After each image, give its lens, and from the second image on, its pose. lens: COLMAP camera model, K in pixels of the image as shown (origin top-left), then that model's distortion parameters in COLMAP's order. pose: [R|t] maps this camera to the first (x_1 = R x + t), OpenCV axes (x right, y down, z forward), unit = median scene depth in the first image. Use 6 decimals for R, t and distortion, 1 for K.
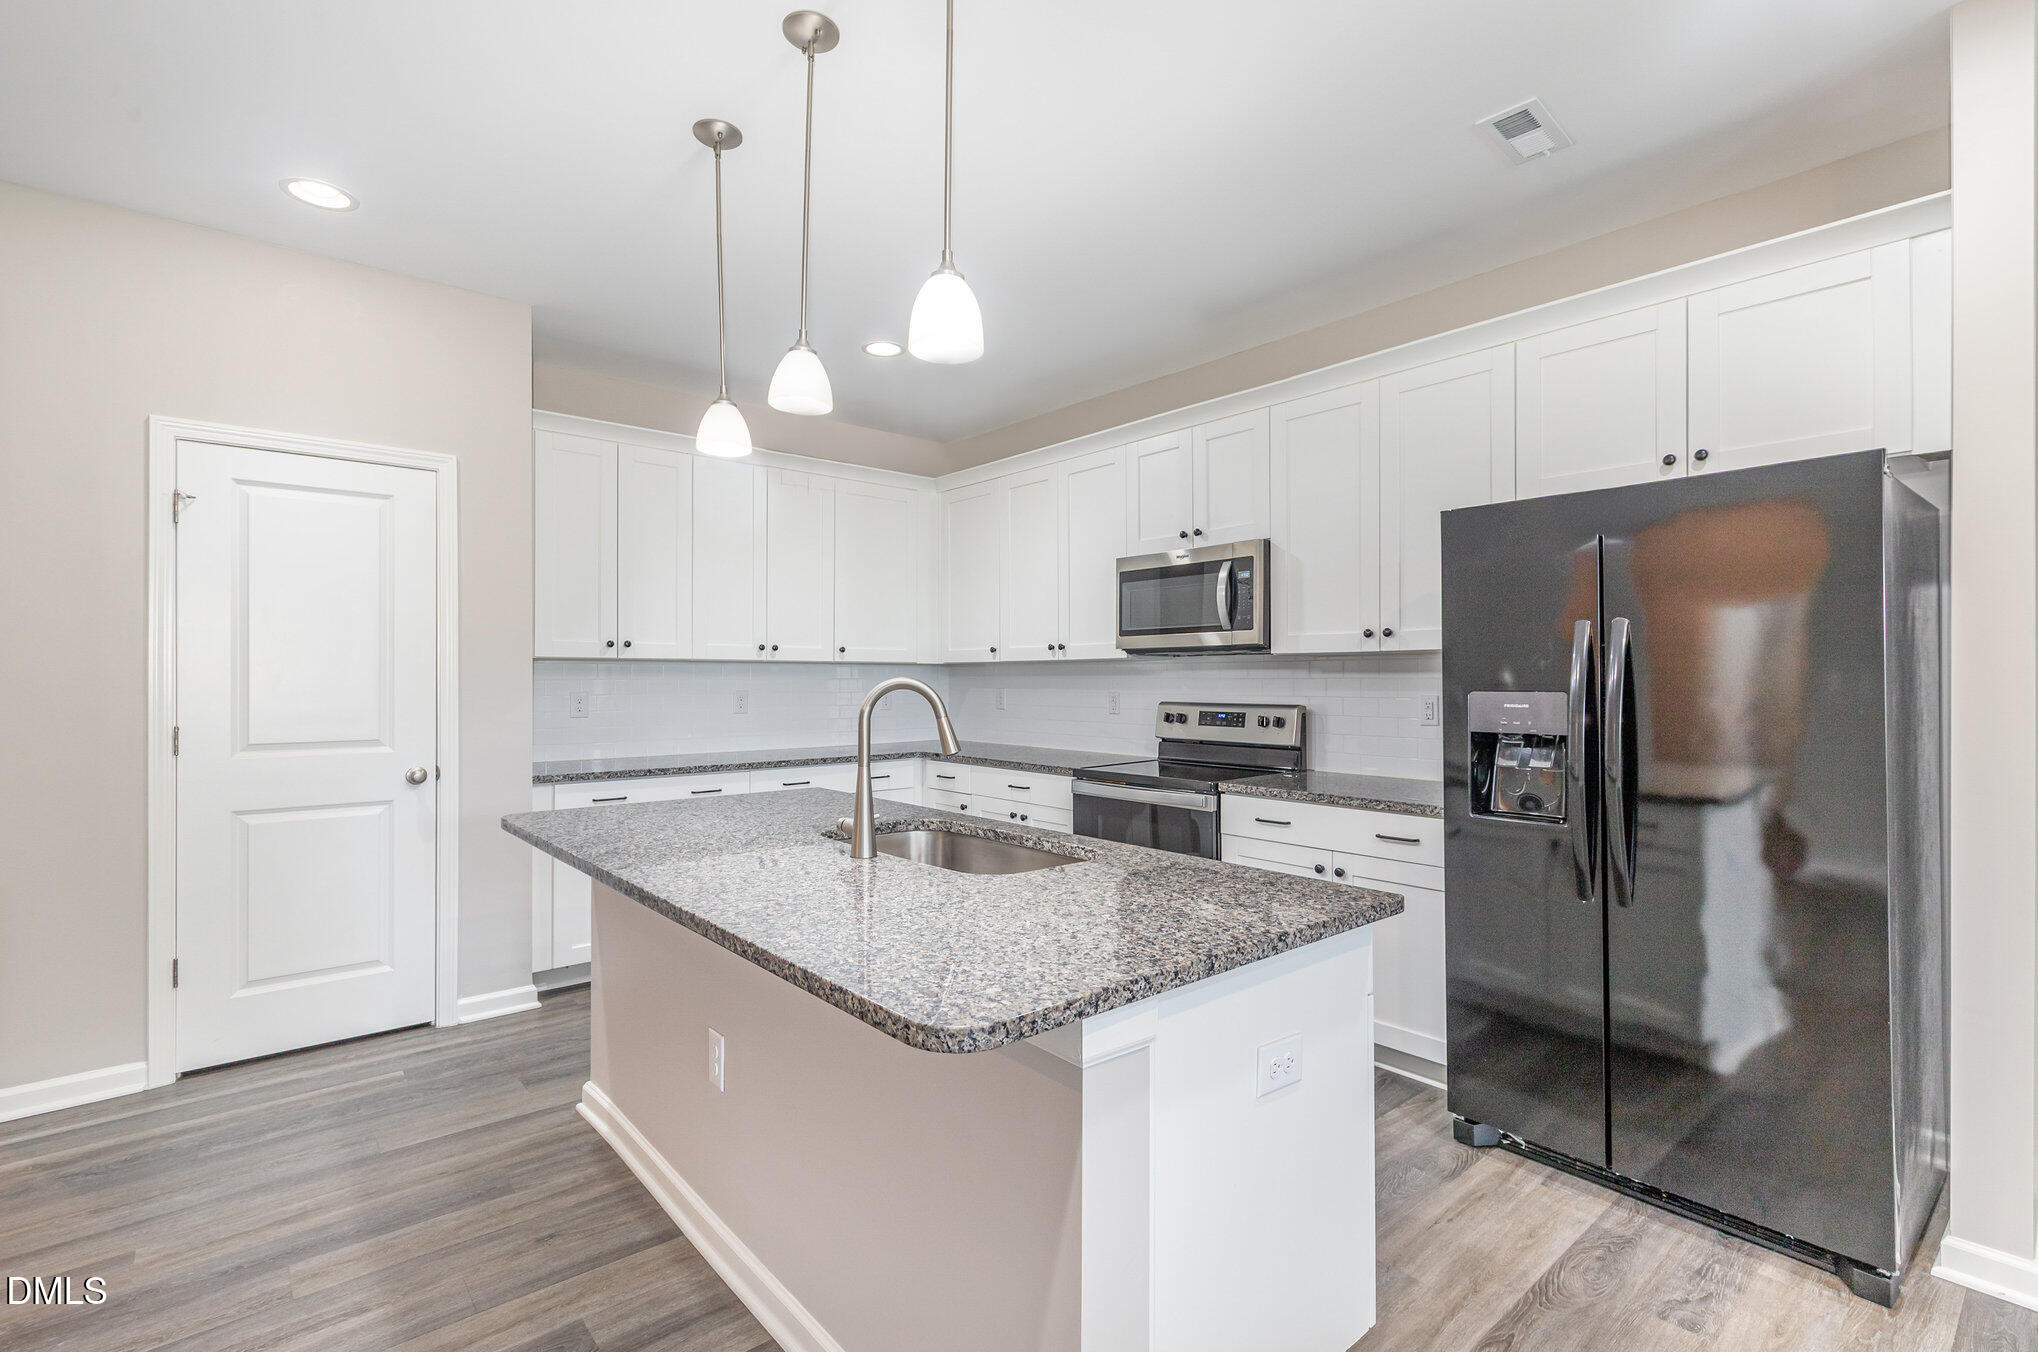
lens RADIAL K [[934.4, 0, 1014.7], [0, 934.4, 666.9], [0, 0, 1]] dist [0.010836, -0.001324]
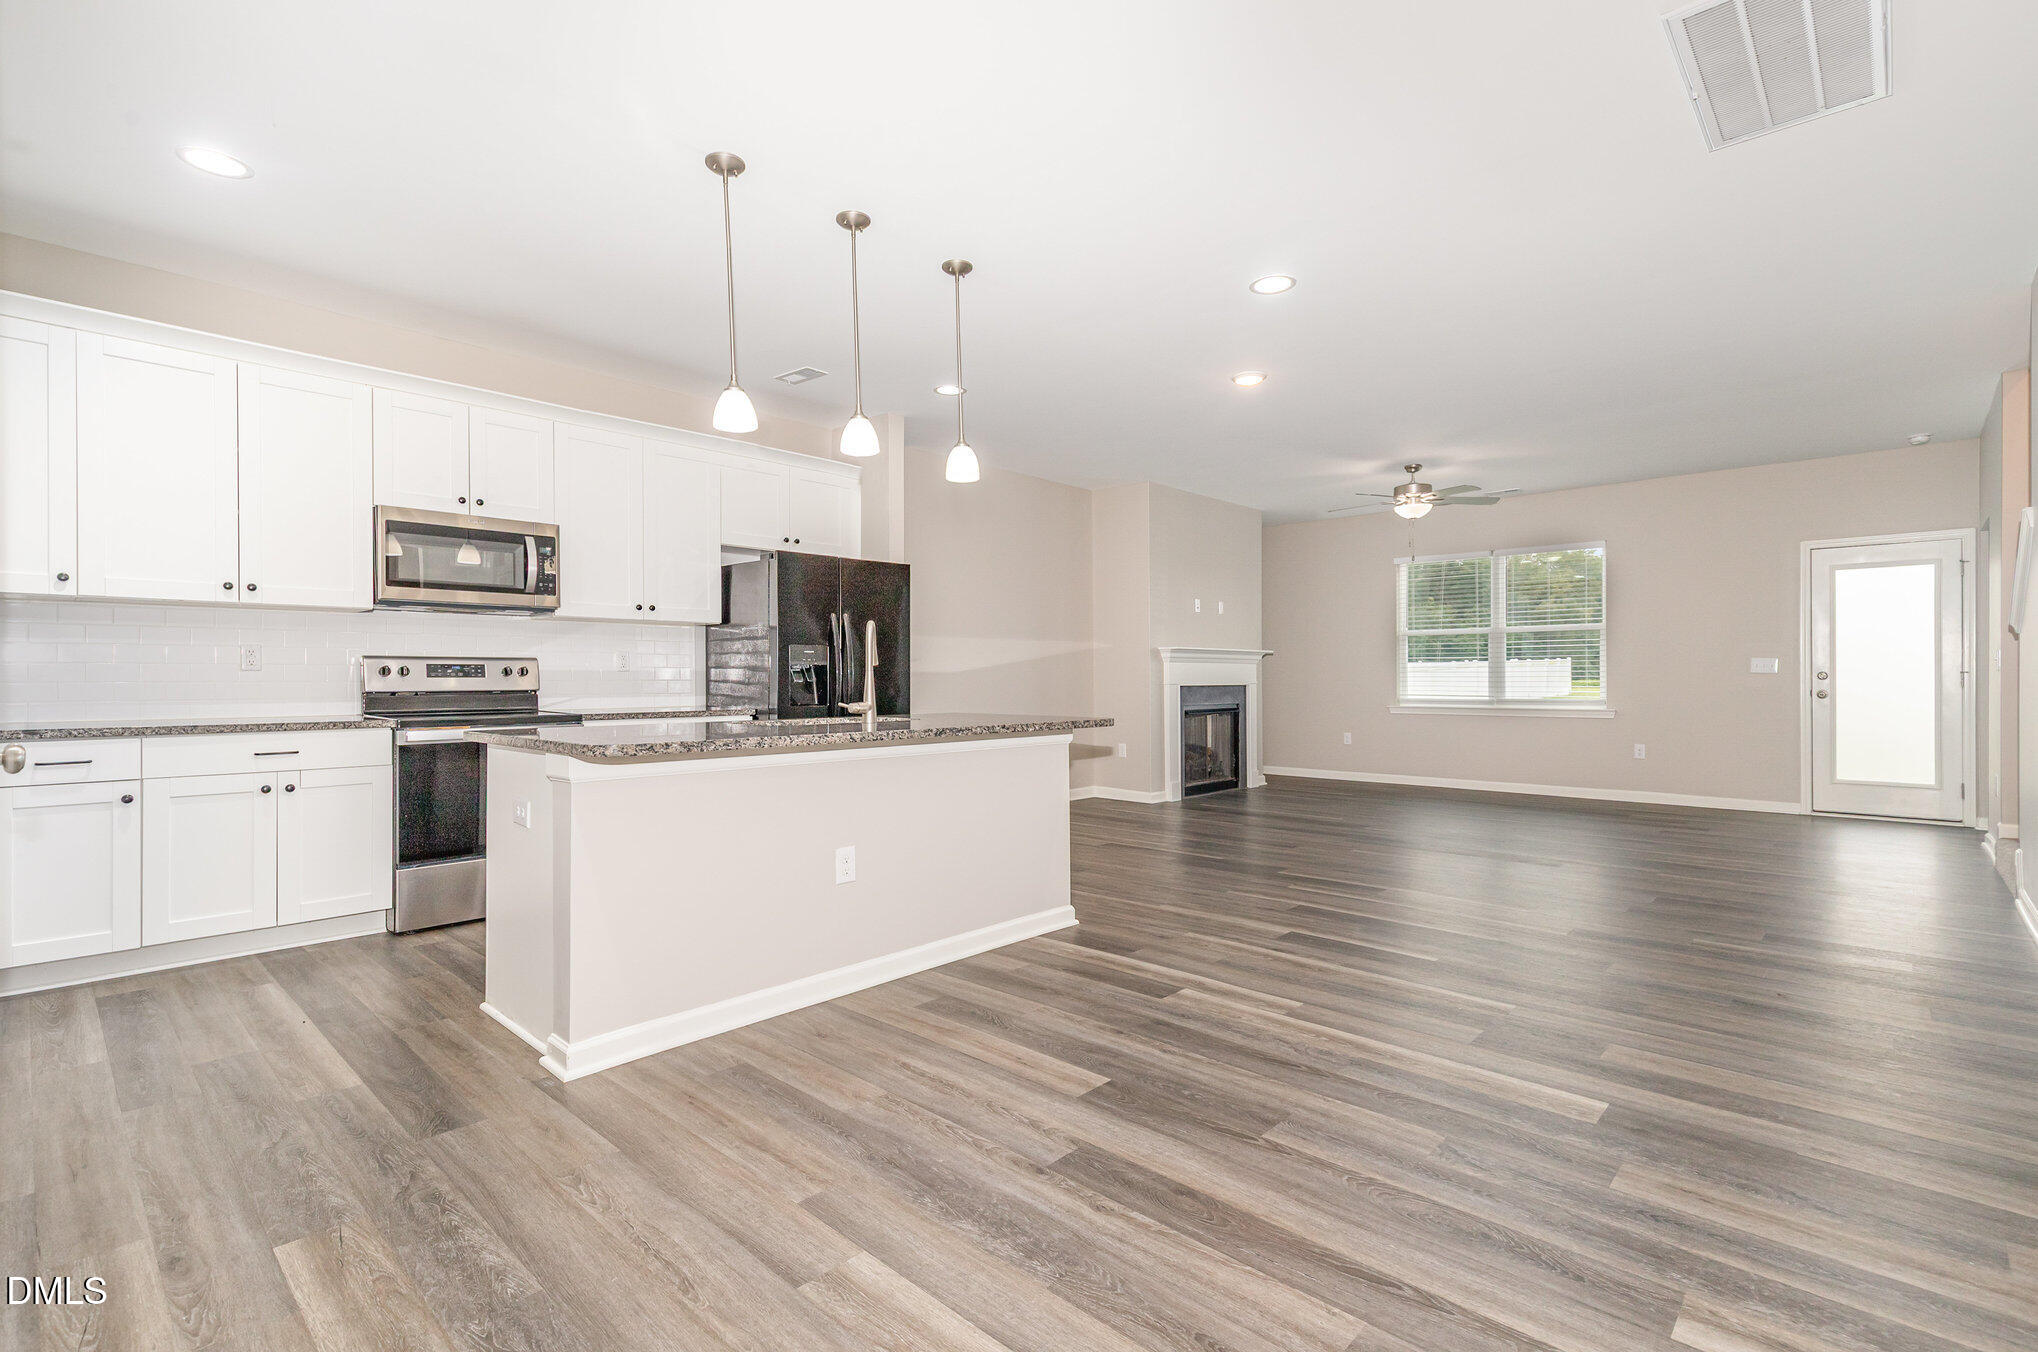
lens RADIAL K [[934.4, 0, 1013.4], [0, 934.4, 675.5], [0, 0, 1]] dist [0.010836, -0.001324]
pose [[-0.106969, 0.004295, 0.994253, -1.253978], [-0.010035, 0.999935, -0.005399, 0.080315], [-0.994212, -0.010555, -0.106919, 0.609726]]
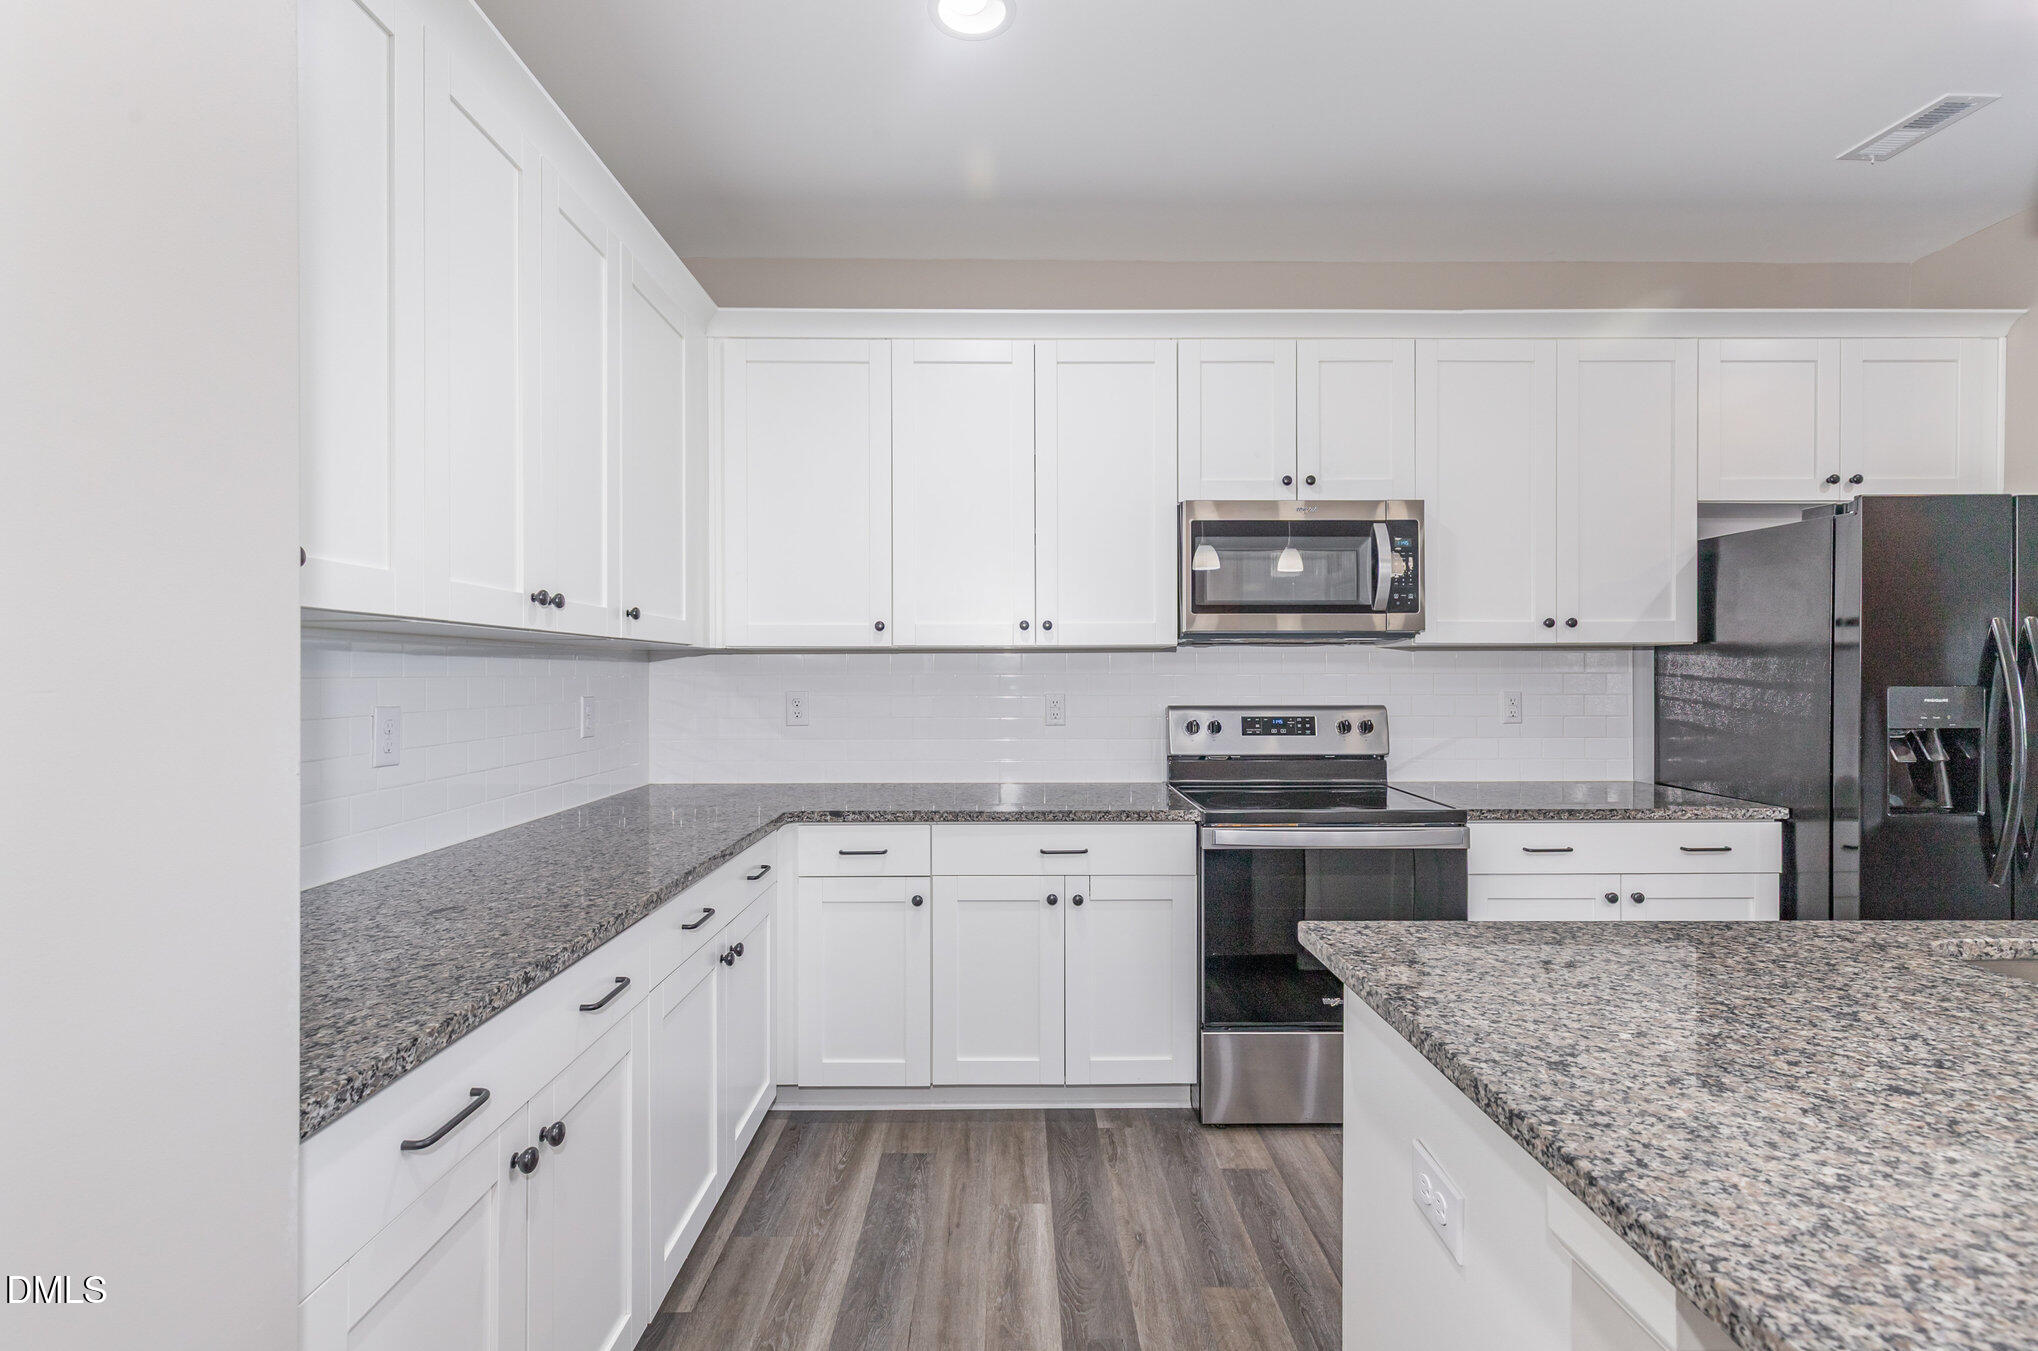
lens RADIAL K [[934.4, 0, 1024.7], [0, 934.4, 676.0], [0, 0, 1]] dist [0.010836, -0.001324]
pose [[0.637692, -0.001537, 0.770290, -0.676923], [-0.008375, 0.999925, 0.008928, 0.011799], [-0.770246, -0.012144, 0.637631, 0.877032]]
